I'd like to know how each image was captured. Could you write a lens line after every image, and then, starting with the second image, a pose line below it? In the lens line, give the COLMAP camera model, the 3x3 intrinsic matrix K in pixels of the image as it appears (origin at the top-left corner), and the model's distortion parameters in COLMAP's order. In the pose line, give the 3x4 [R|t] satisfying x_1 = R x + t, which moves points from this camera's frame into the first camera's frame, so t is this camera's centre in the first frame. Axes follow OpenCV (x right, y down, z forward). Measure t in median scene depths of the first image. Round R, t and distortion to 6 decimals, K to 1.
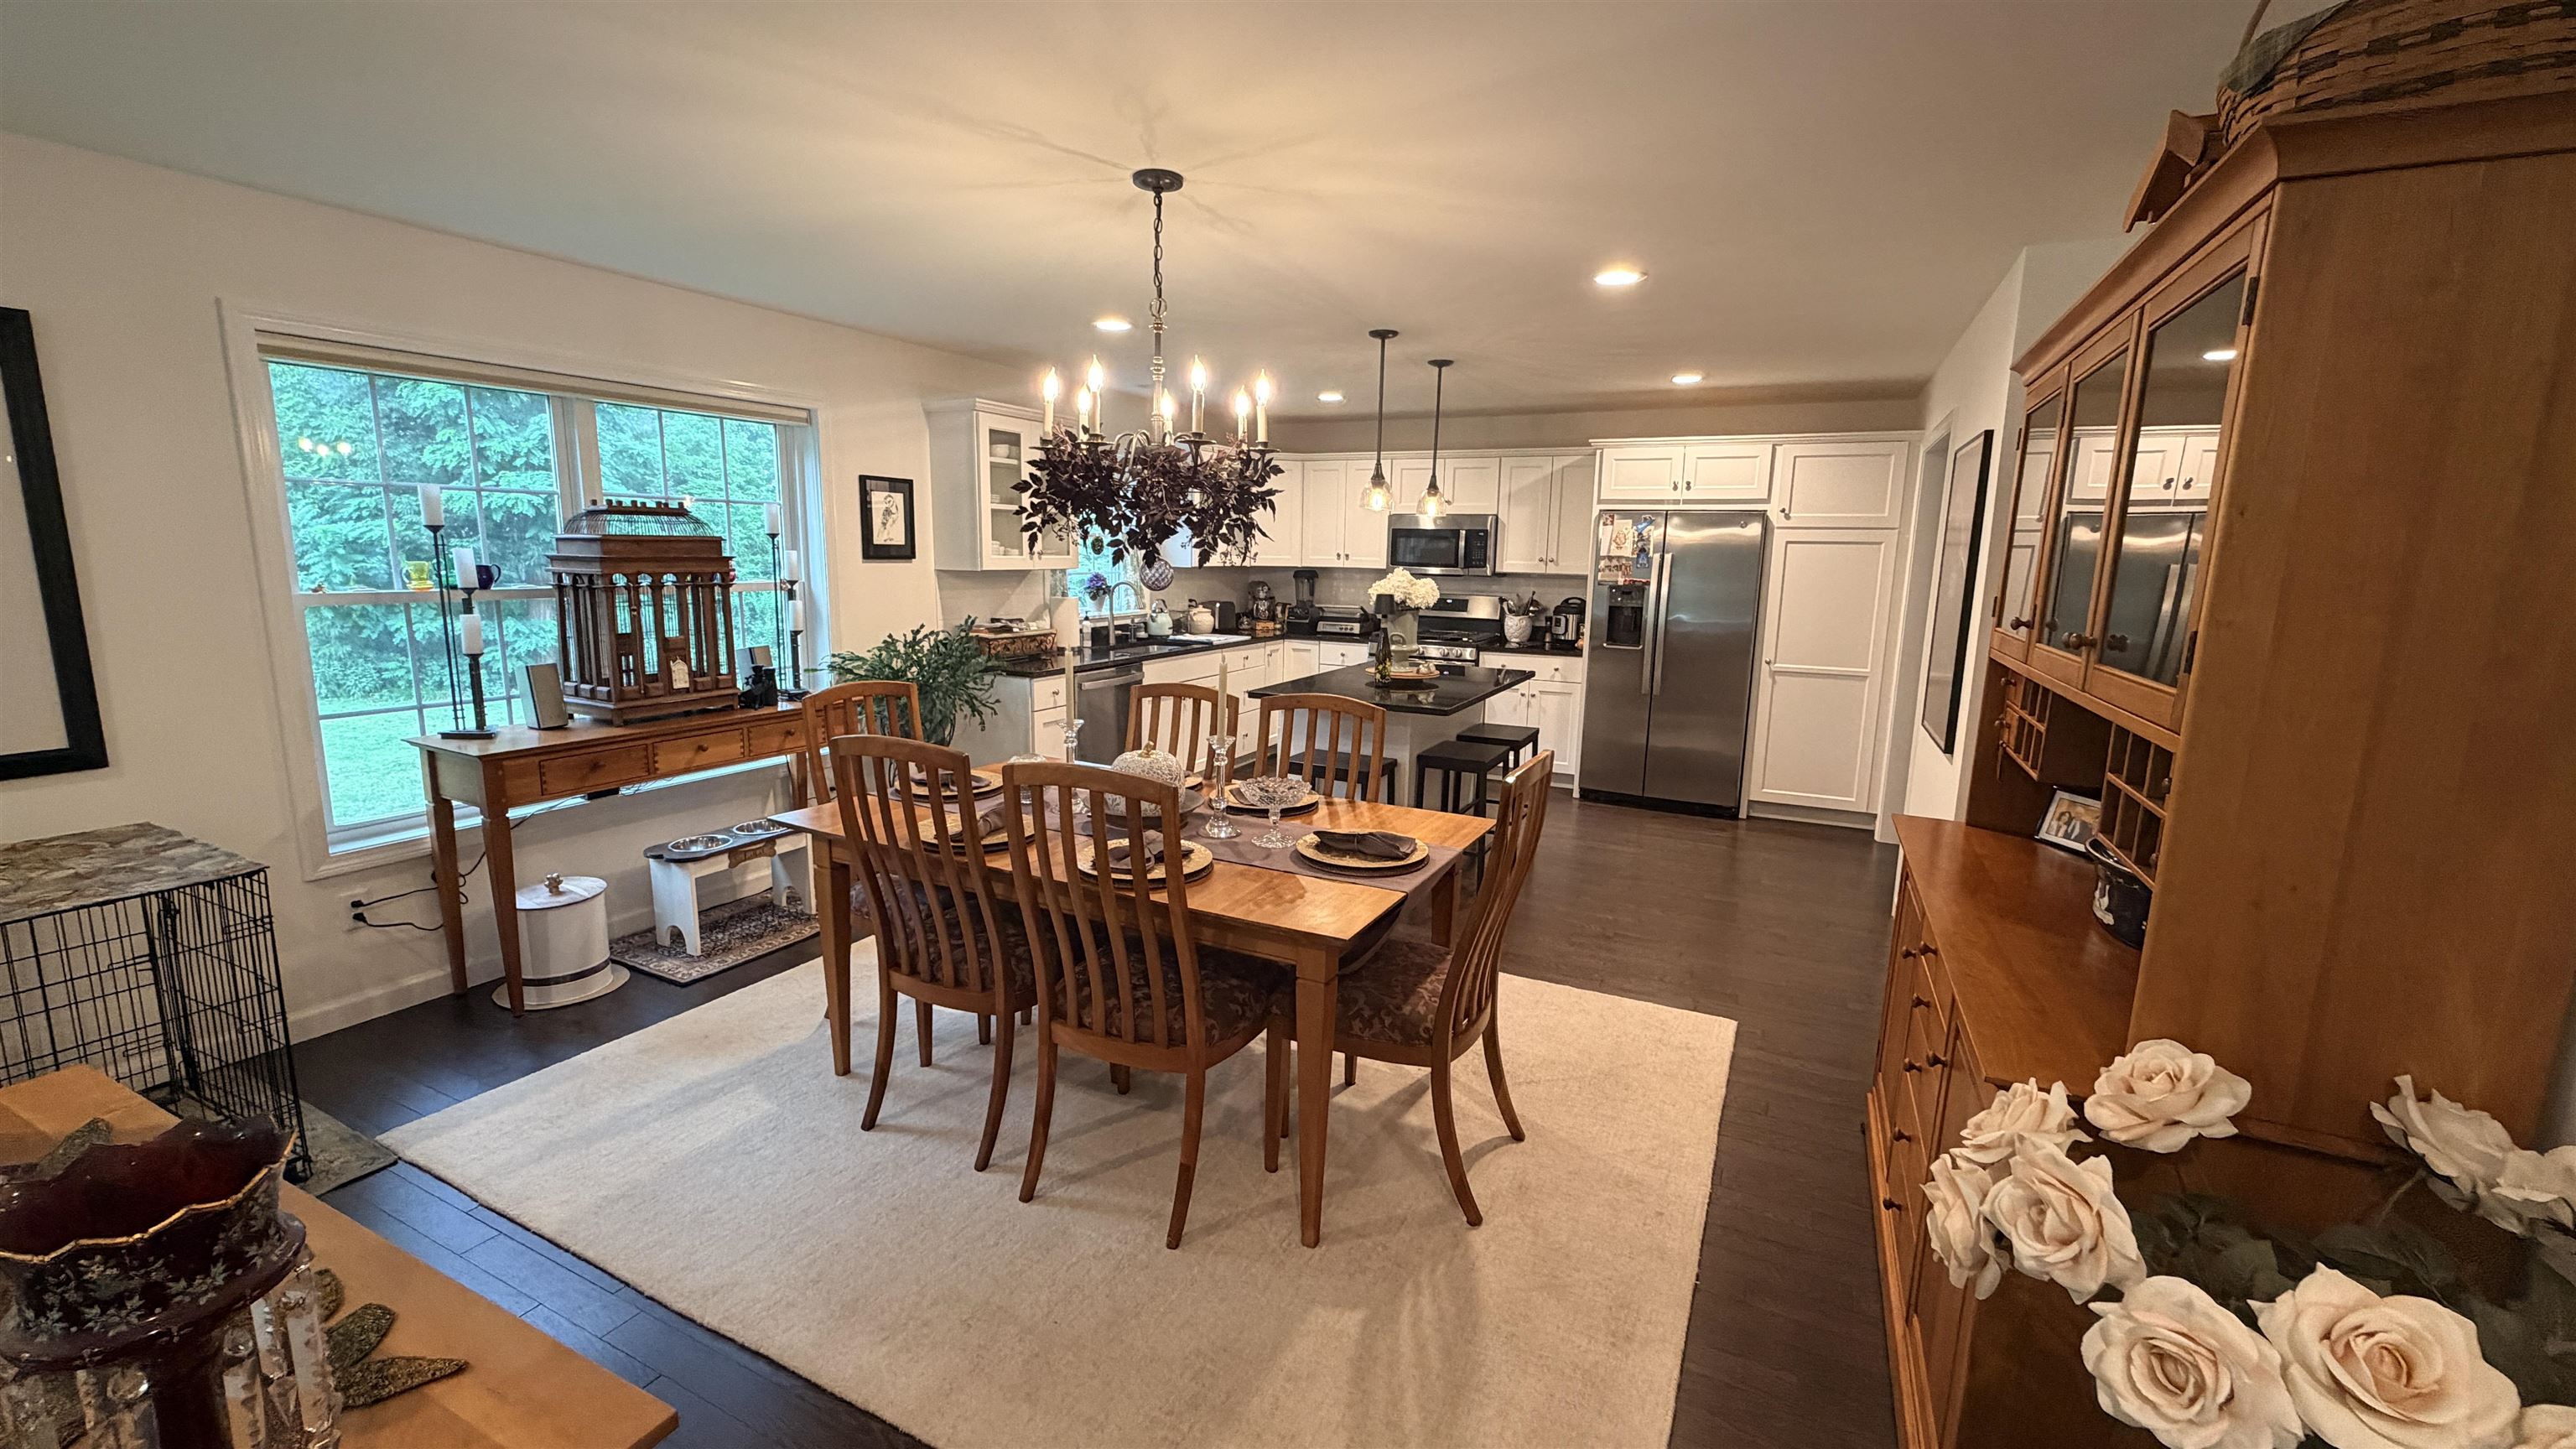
lens RADIAL K [[1032.6, 0, 1287.0], [0, 1032.6, 726.7], [0, 0, 1]] dist [0.000031, 0.000000]
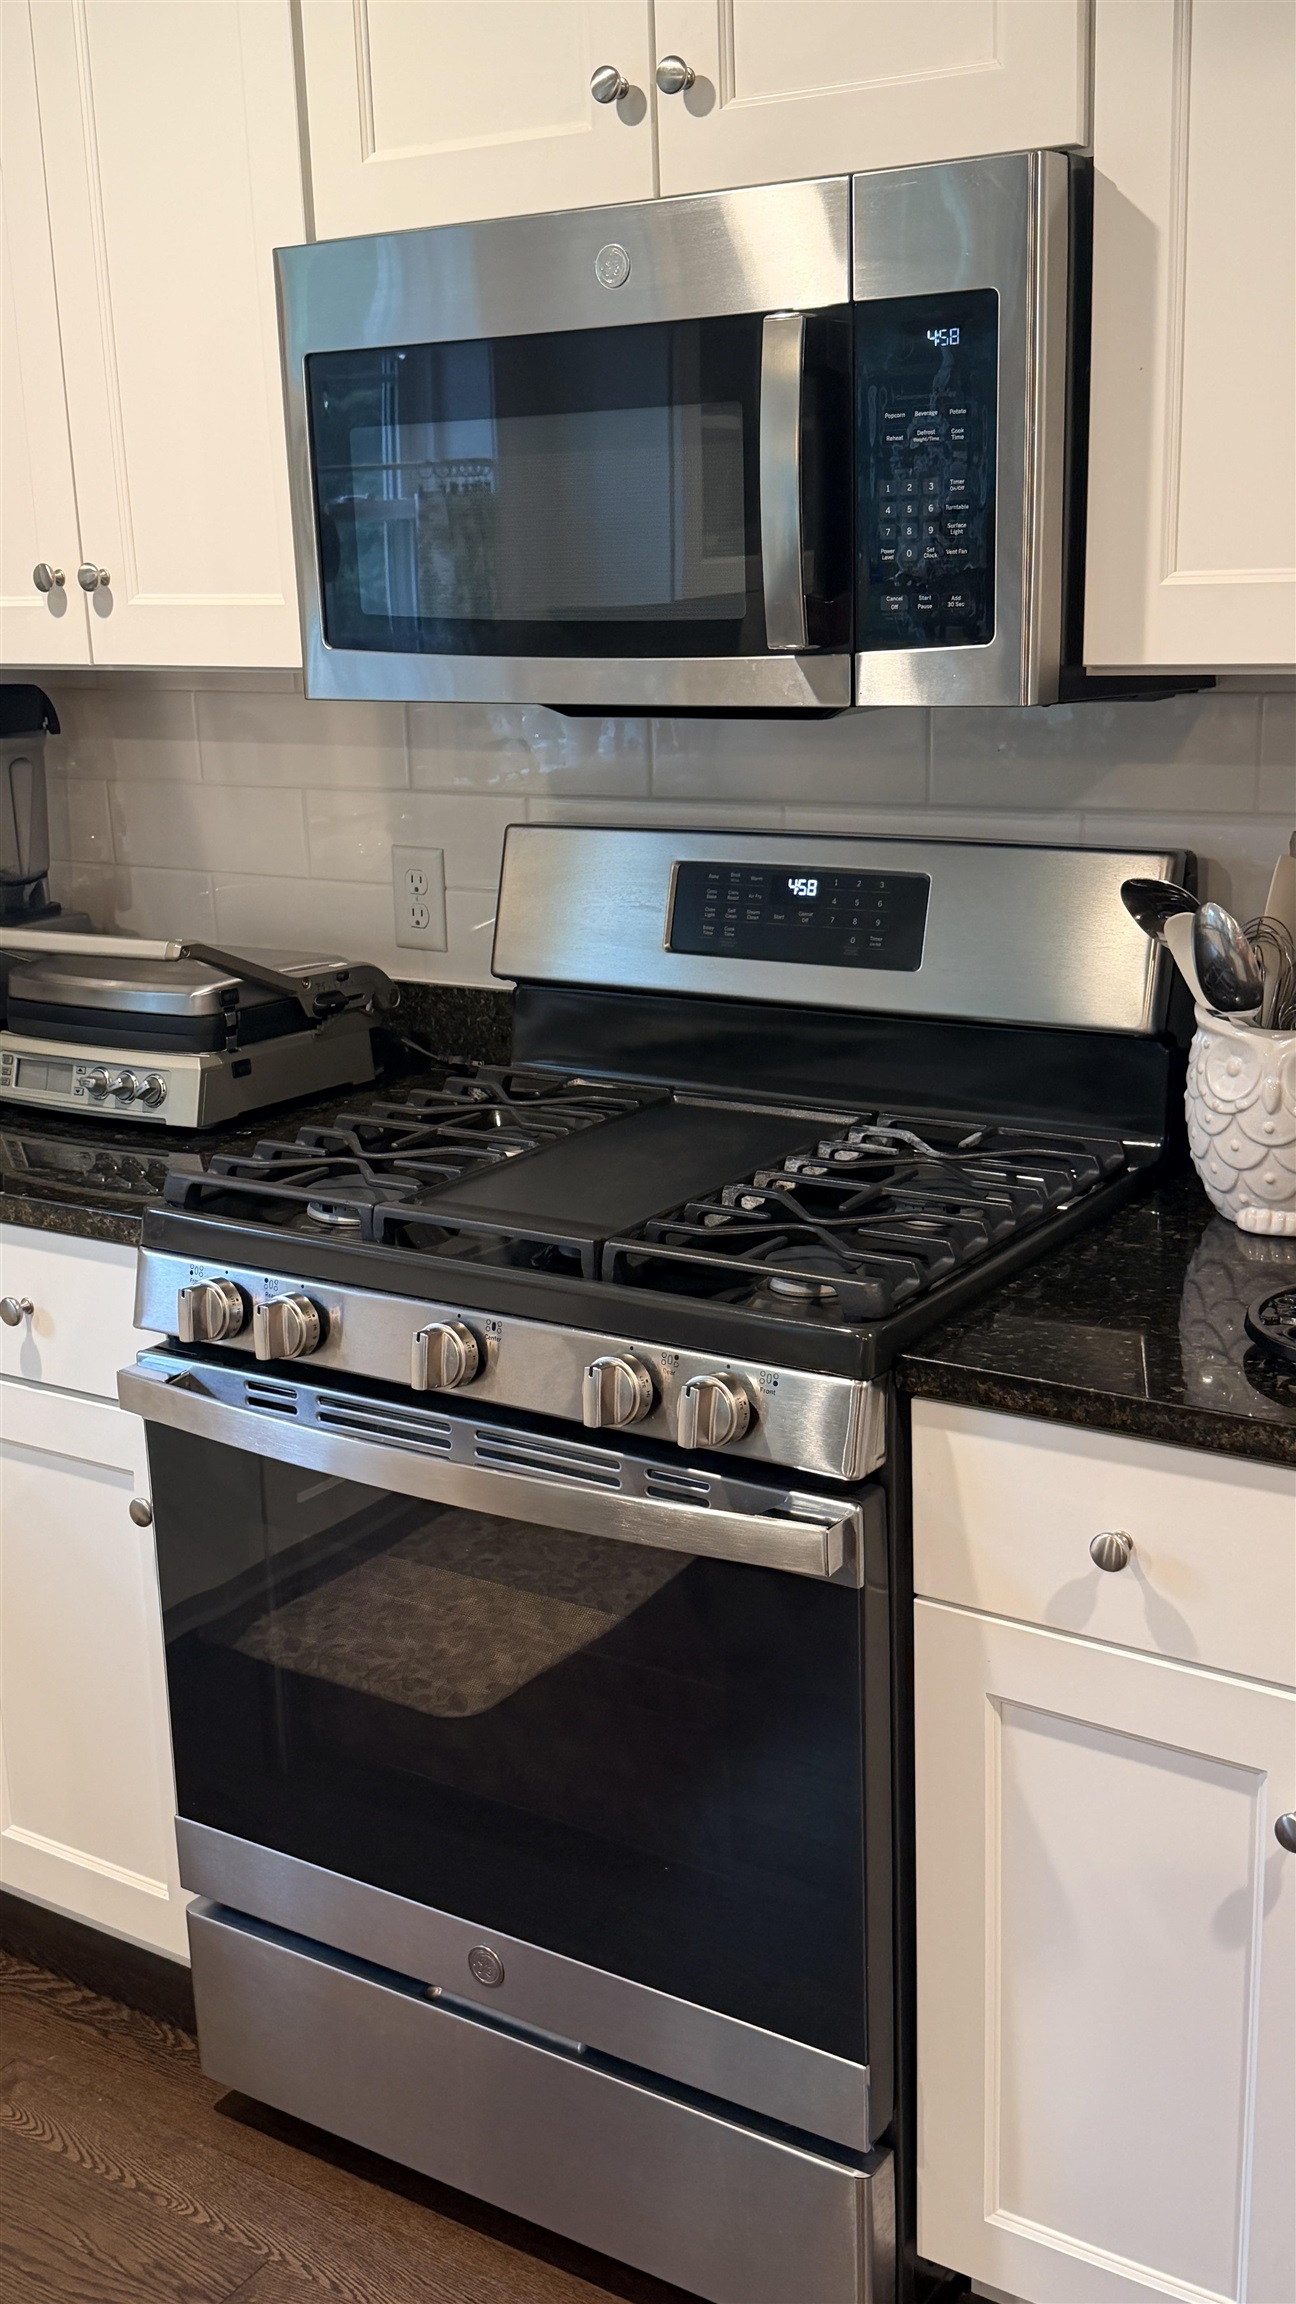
lens RADIAL K [[2295.3, 0, 648.3], [0, 2295.3, 1152.2], [0, 0, 1]] dist [-0.001084, 0.000000]
pose [[0.992519, -0.021472, -0.120191, 0.179371], [0.029866, 0.997206, 0.068473, -0.111257], [0.118385, -0.071550, 0.990387, 0.716669]]
